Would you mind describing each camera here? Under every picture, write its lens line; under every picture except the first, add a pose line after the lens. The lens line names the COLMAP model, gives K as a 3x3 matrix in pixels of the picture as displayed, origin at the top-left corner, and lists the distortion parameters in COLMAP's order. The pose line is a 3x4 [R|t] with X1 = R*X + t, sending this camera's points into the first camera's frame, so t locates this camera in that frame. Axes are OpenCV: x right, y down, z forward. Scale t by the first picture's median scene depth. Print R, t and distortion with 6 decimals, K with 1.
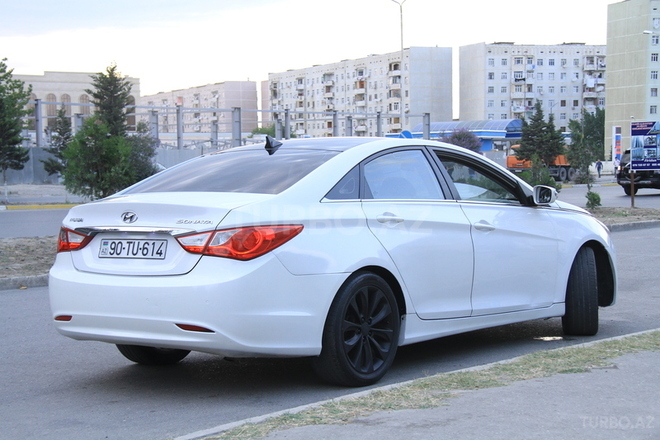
lens RADIAL K [[1274.7, 0, 326.8], [0, 1274.7, 222.4], [0, 0, 1]] dist [0.323239, 0.000000]
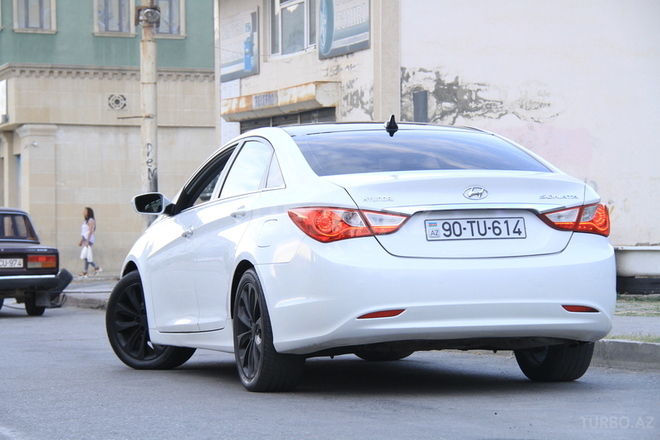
lens RADIAL K [[2289.9, 0, 333.3], [0, 2289.9, 222.1], [0, 0, 1]] dist [1.214147, 0.000000]
pose [[0.555179, 0.017928, 0.831538, -1.478227], [0.043813, 0.997749, -0.050764, 0.089208], [-0.830576, 0.064615, 0.553144, 0.191024]]
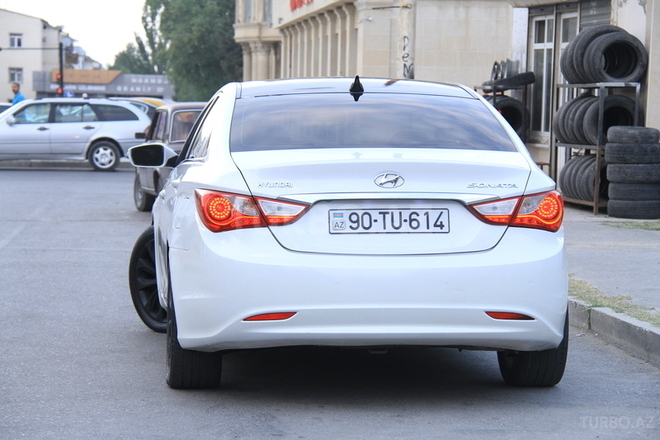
lens RADIAL K [[2453.1, 0, 324.3], [0, 2453.1, 216.6], [0, 0, 1]] dist [1.087943, 0.000000]
pose [[0.718205, -0.009755, 0.695763, -1.170542], [0.009839, 0.999944, 0.003863, 0.011316], [-0.695762, 0.004071, 0.718261, -0.040141]]
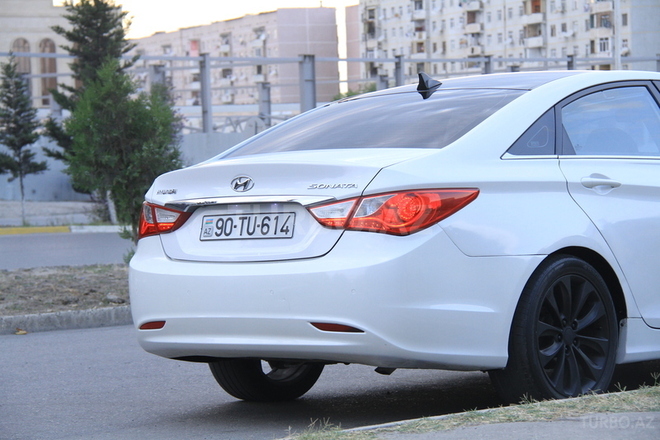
lens RADIAL K [[2453.1, 0, 304.3], [0, 2453.1, 222.0], [0, 0, 1]] dist [1.087943, 0.000000]
pose [[0.997659, -0.018057, -0.065952, -0.024063], [0.016536, 0.999586, -0.023534, 0.049924], [0.066349, 0.022388, 0.997545, -0.396102]]
